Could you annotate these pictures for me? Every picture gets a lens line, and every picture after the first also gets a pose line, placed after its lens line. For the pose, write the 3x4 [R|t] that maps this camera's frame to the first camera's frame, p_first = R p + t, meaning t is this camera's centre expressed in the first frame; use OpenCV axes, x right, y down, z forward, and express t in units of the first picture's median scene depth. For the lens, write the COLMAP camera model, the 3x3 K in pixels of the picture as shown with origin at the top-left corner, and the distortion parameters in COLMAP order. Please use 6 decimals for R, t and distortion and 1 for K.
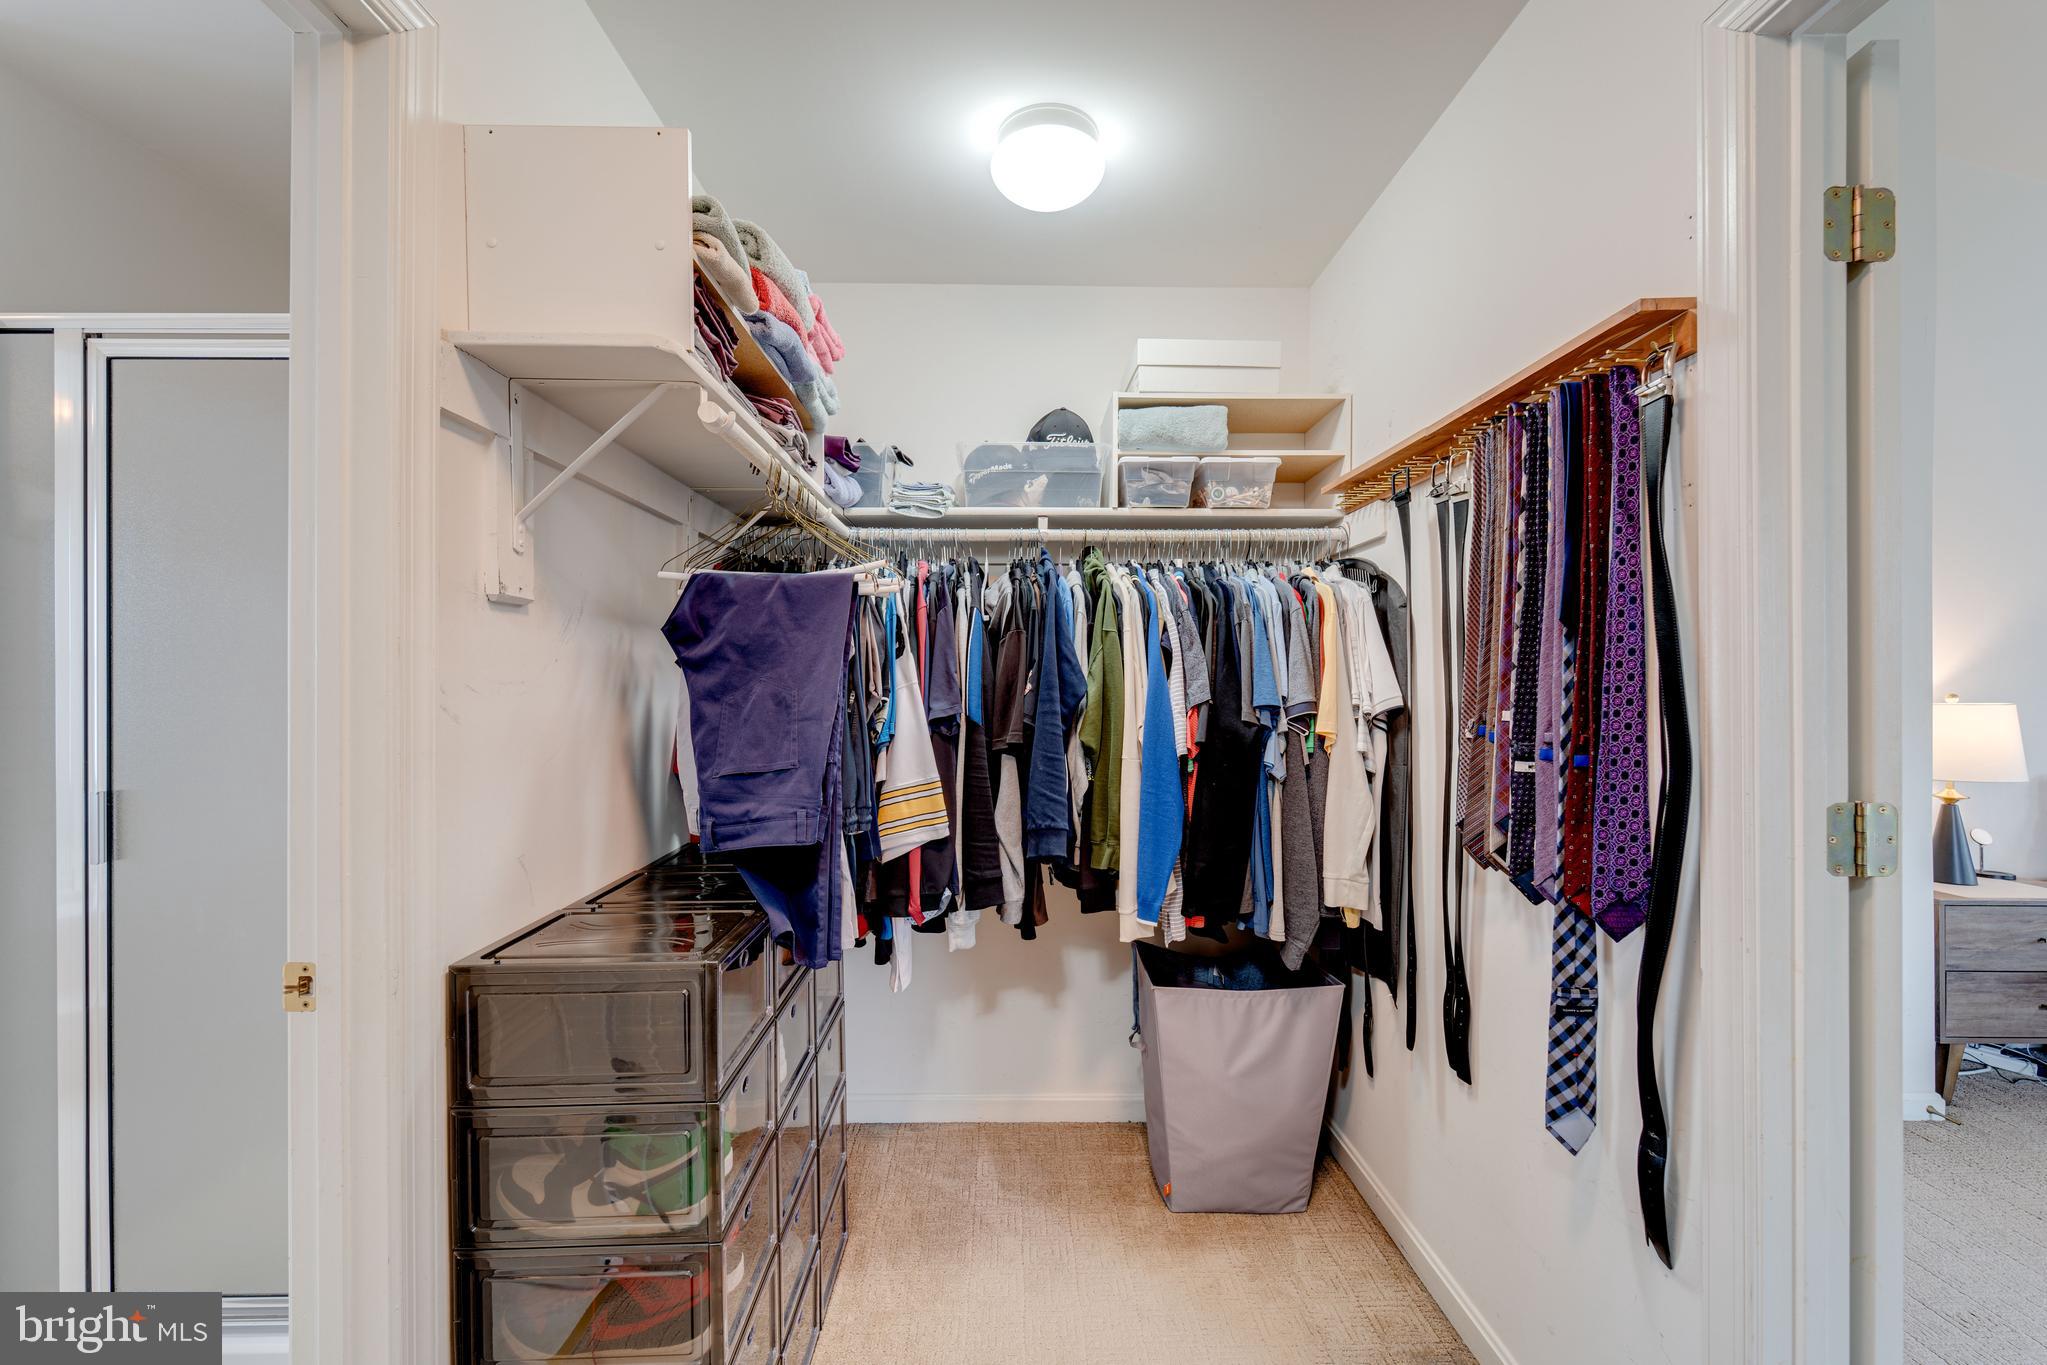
lens RADIAL K [[820.7, 0, 1029.2], [0, 820.7, 687.7], [0, 0, 1]] dist [0.000493, -0.000249]
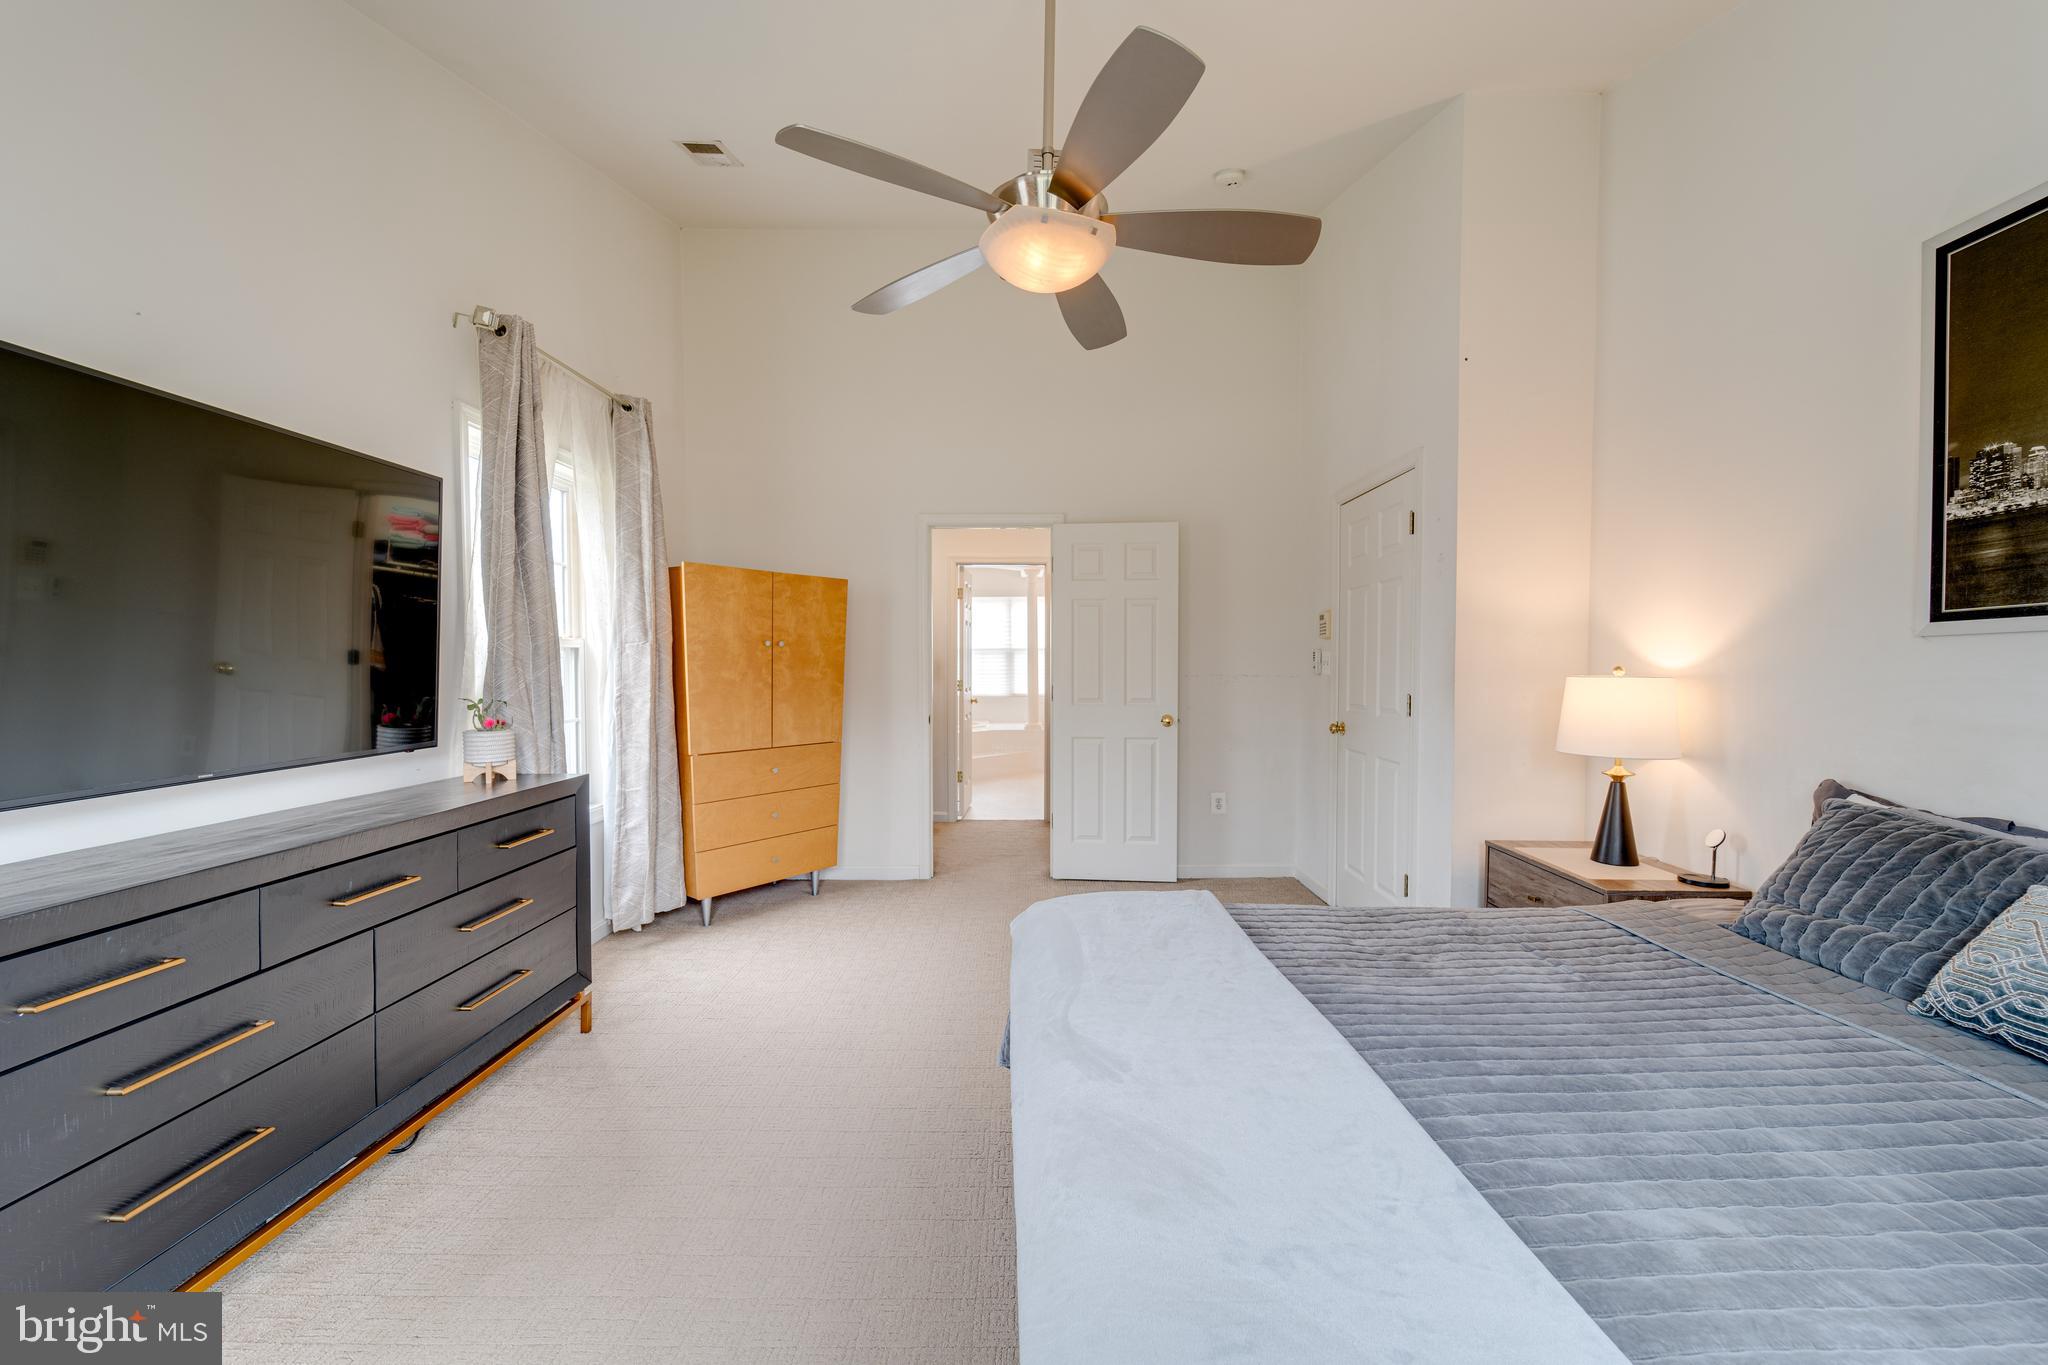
lens RADIAL K [[823.1, 0, 1025.3], [0, 823.1, 689.0], [0, 0, 1]] dist [0.000233, -0.000706]
pose [[-0.027017, 0.027455, -0.999258, 2.167664], [-0.003166, 0.999615, 0.027550, 0.009775], [0.999630, 0.003907, -0.026920, 0.347209]]
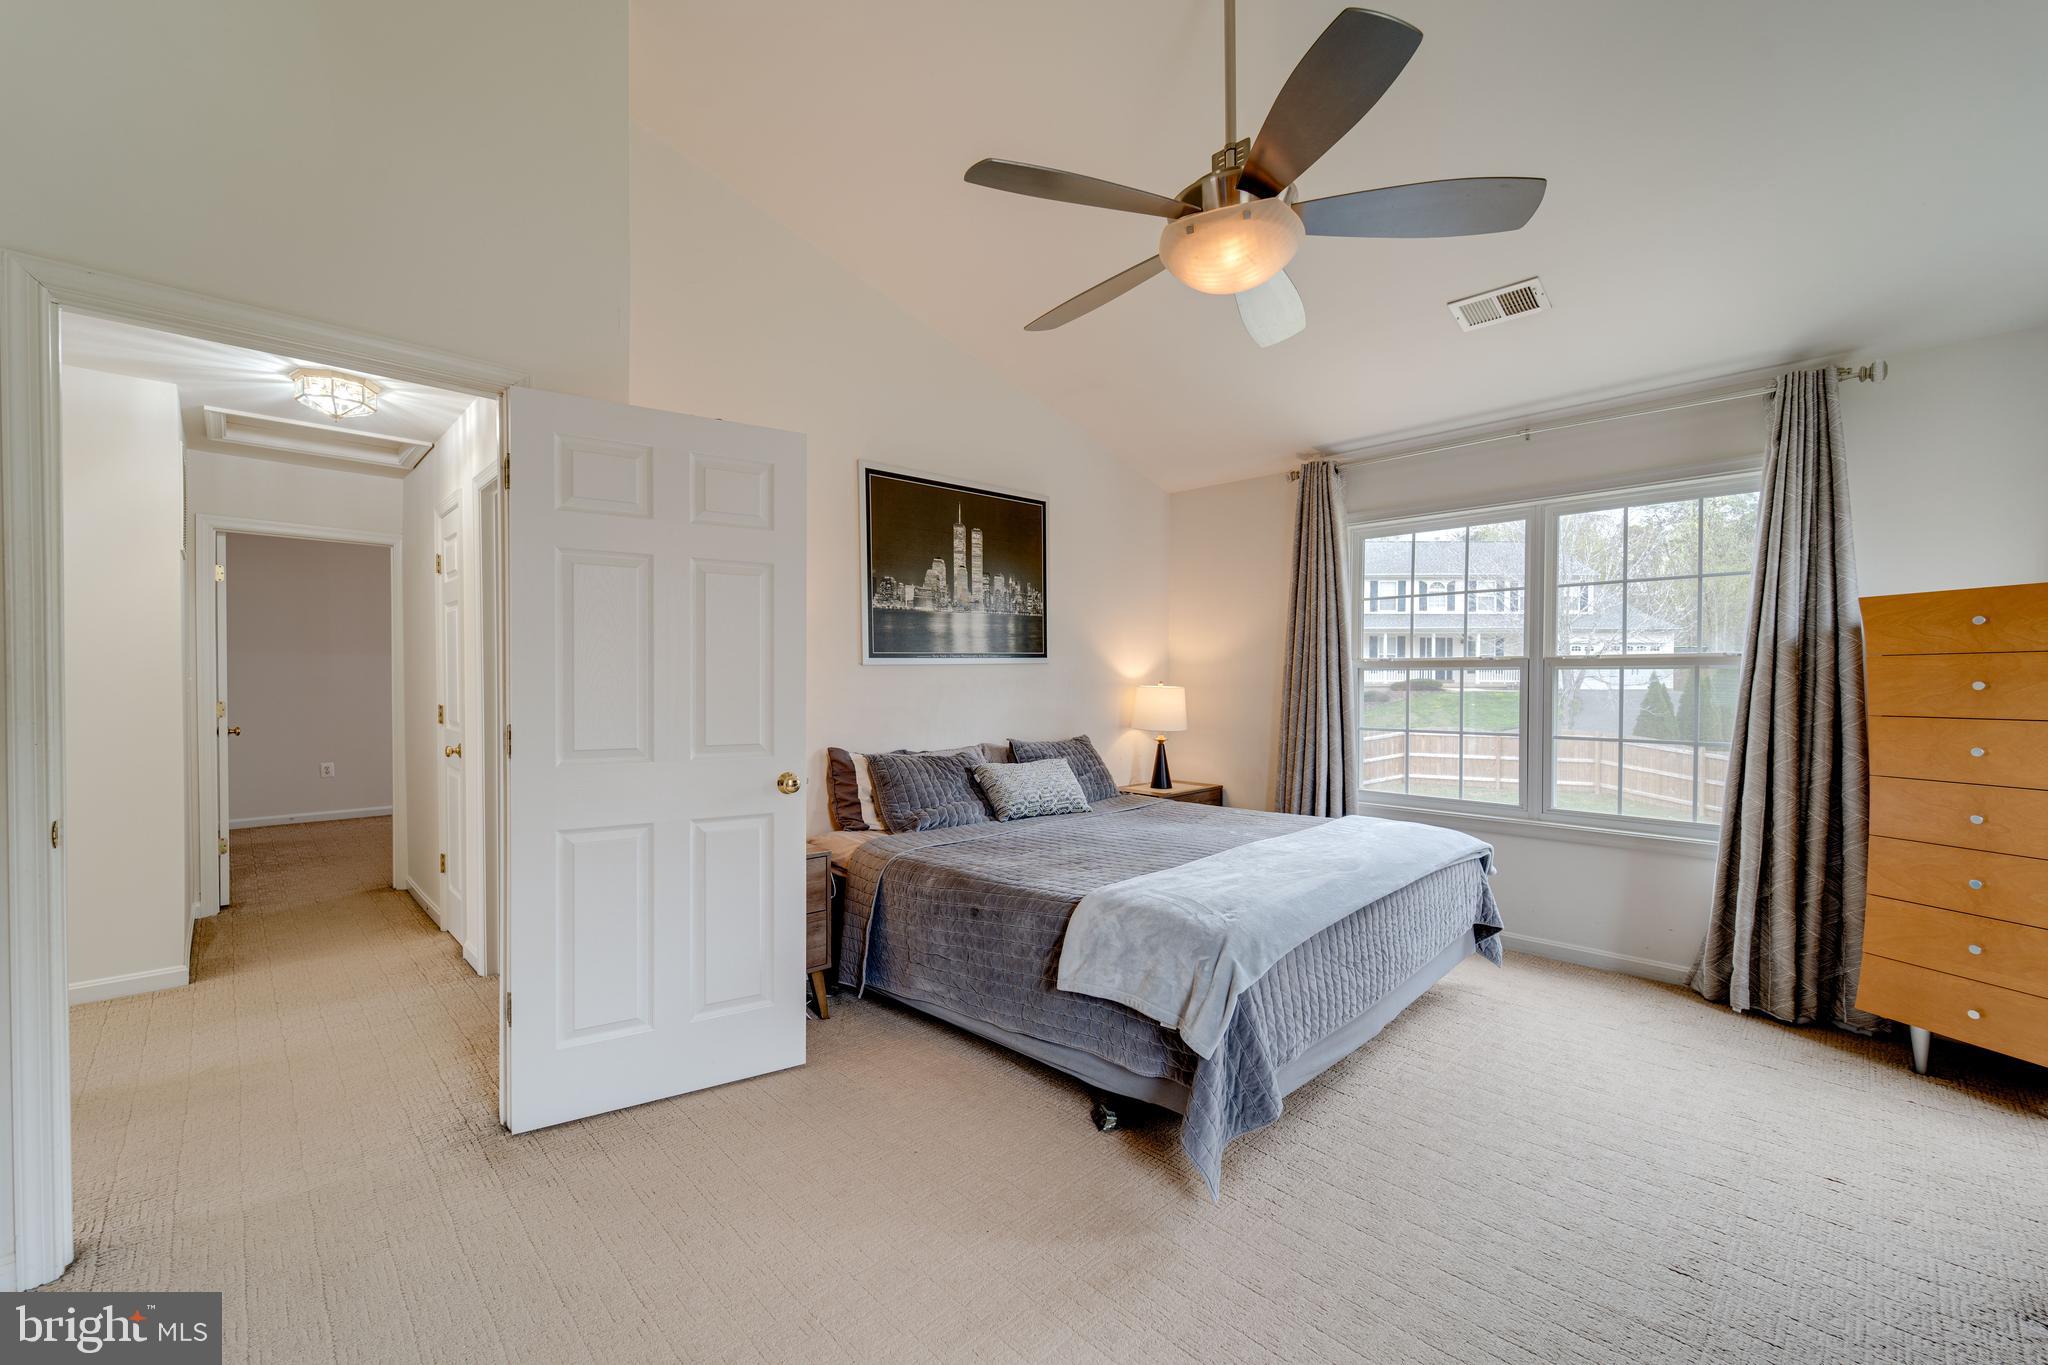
lens RADIAL K [[823.1, 0, 1025.3], [0, 823.1, 689.0], [0, 0, 1]] dist [0.000233, -0.000706]
pose [[0.735758, -0.011766, 0.677142, 0.702316], [0.003445, 0.999901, 0.013631, 0.004203], [-0.677235, -0.007697, 0.735726, -0.094793]]
